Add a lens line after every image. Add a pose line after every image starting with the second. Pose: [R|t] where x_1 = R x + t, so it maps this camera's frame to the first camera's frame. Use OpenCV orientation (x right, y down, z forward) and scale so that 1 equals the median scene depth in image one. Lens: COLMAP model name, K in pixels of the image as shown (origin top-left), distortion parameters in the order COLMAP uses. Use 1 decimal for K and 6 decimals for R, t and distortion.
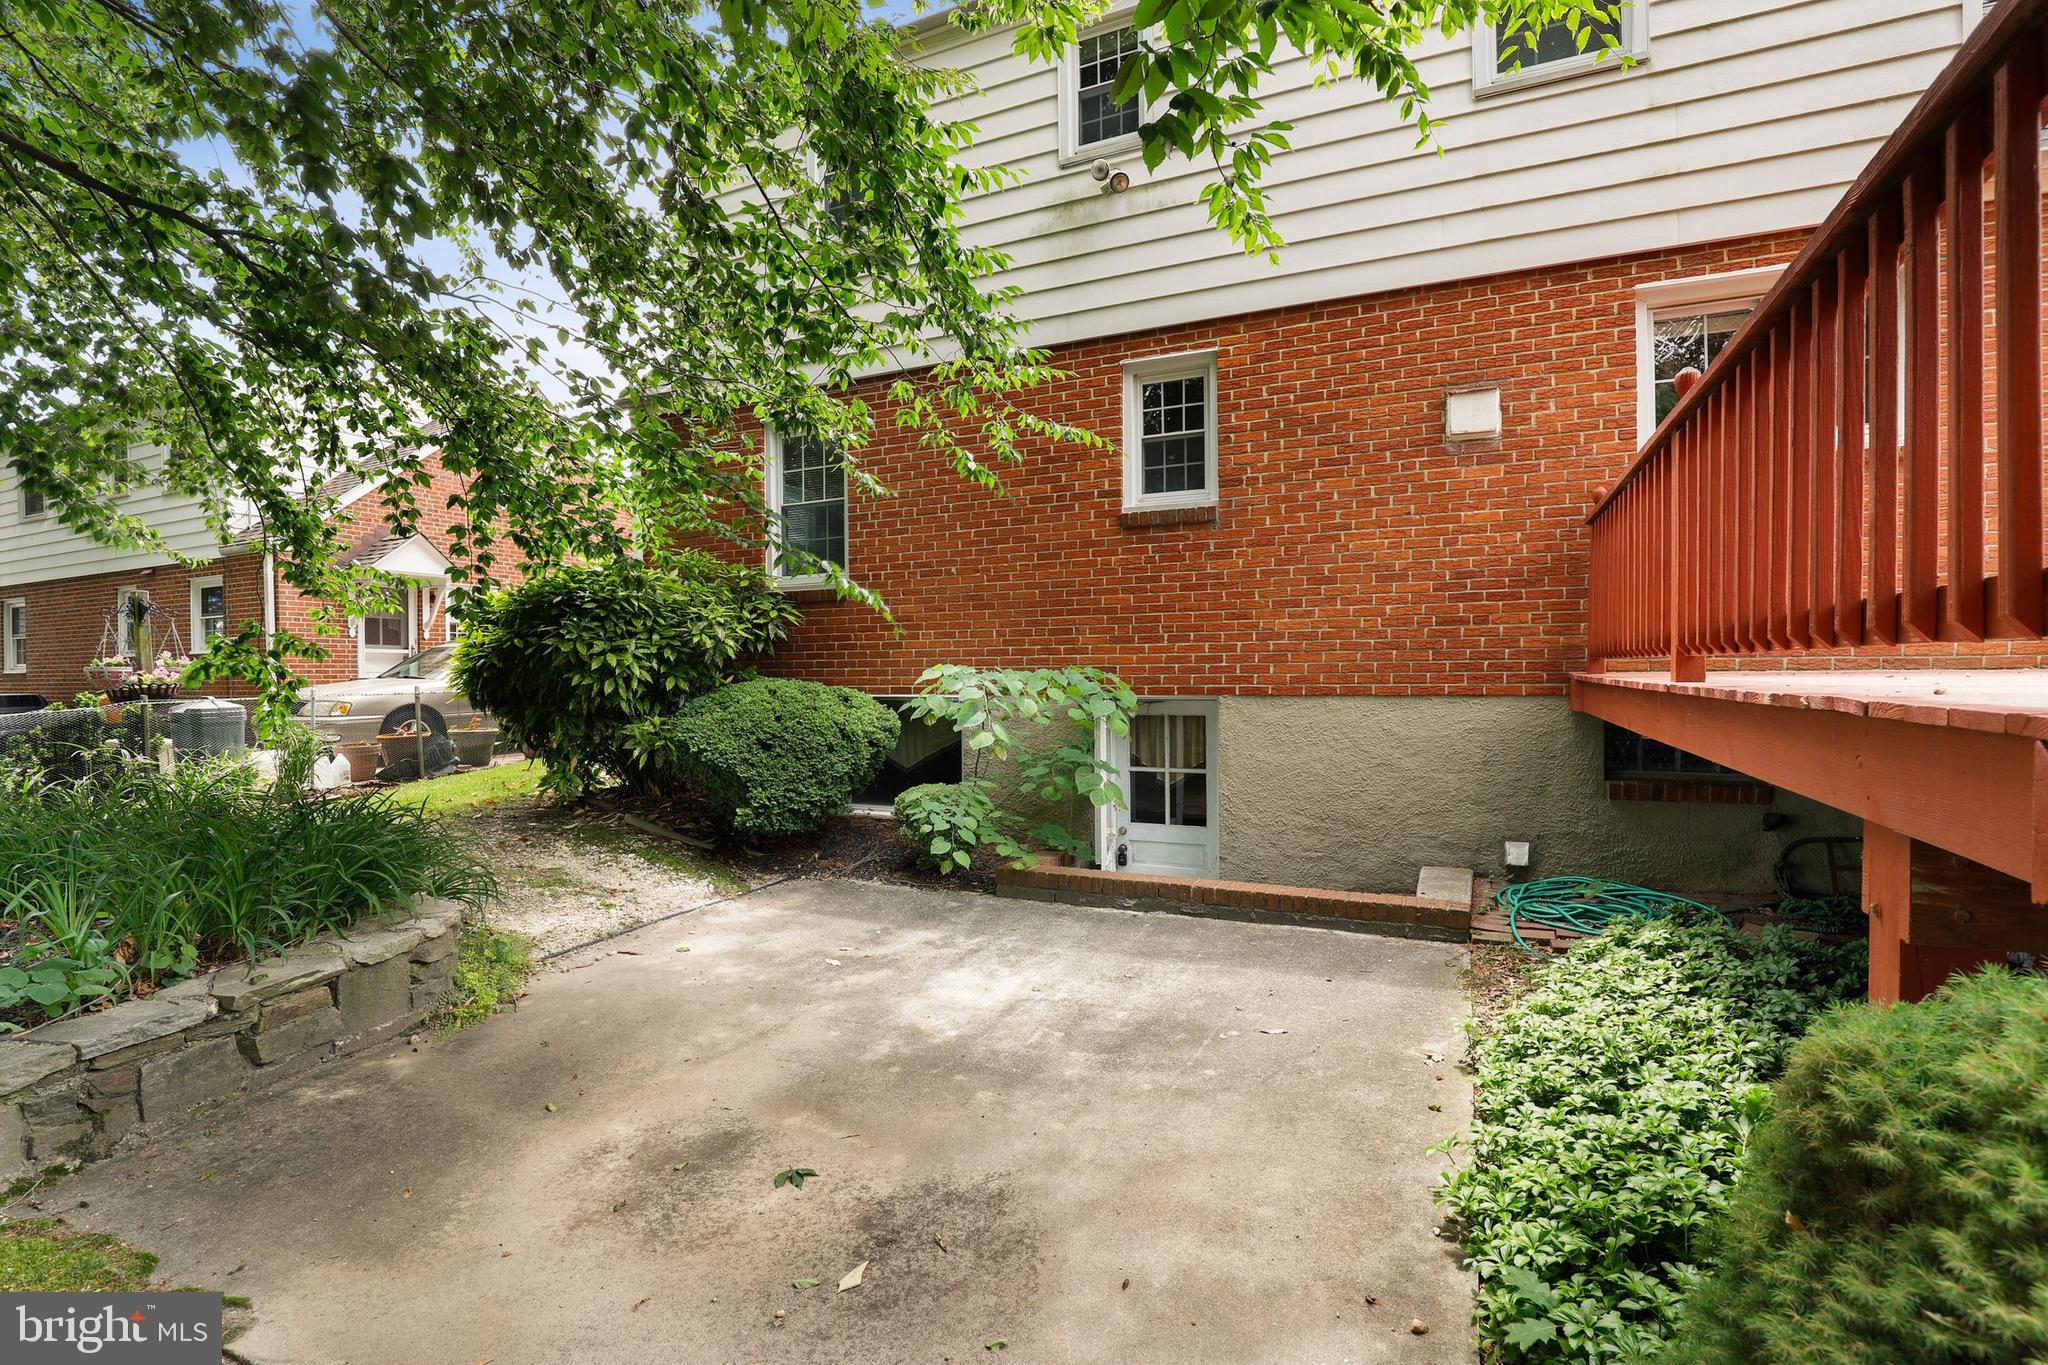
lens RADIAL K [[943.7, 0, 1026.2], [0, 943.7, 689.6], [0, 0, 1]] dist [-0.027988, 0.005351]
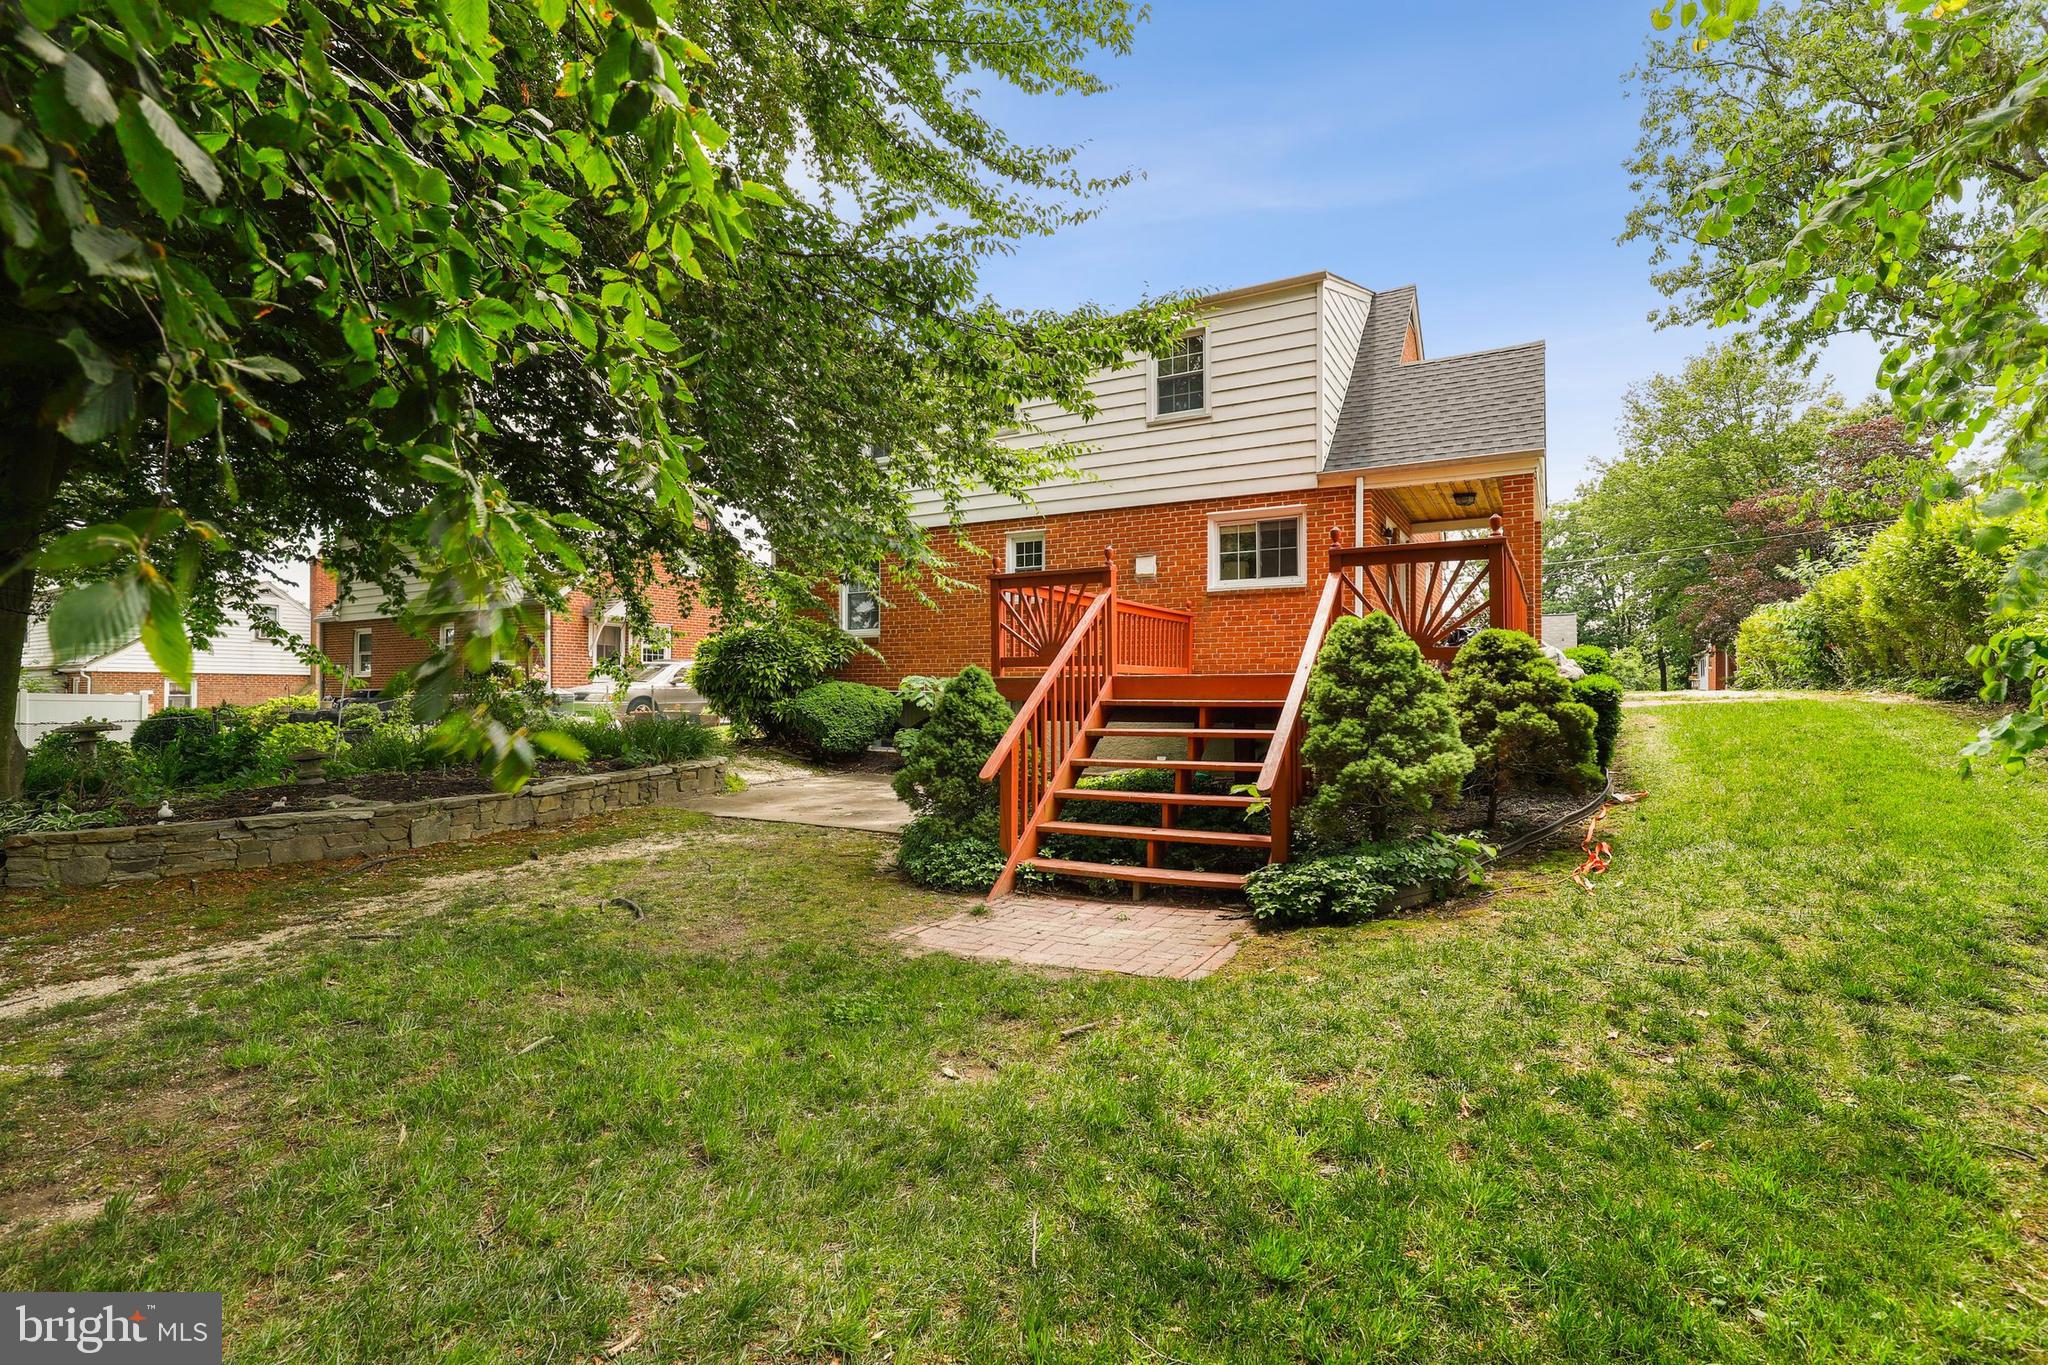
lens RADIAL K [[943.7, 0, 1024.7], [0, 943.7, 681.8], [0, 0, 1]] dist [-0.027988, 0.005351]
pose [[0.996029, 0.010802, -0.088368, 0.337961], [-0.013308, 0.999524, -0.027817, 0.044043], [0.088026, 0.028883, 0.995699, -1.098574]]
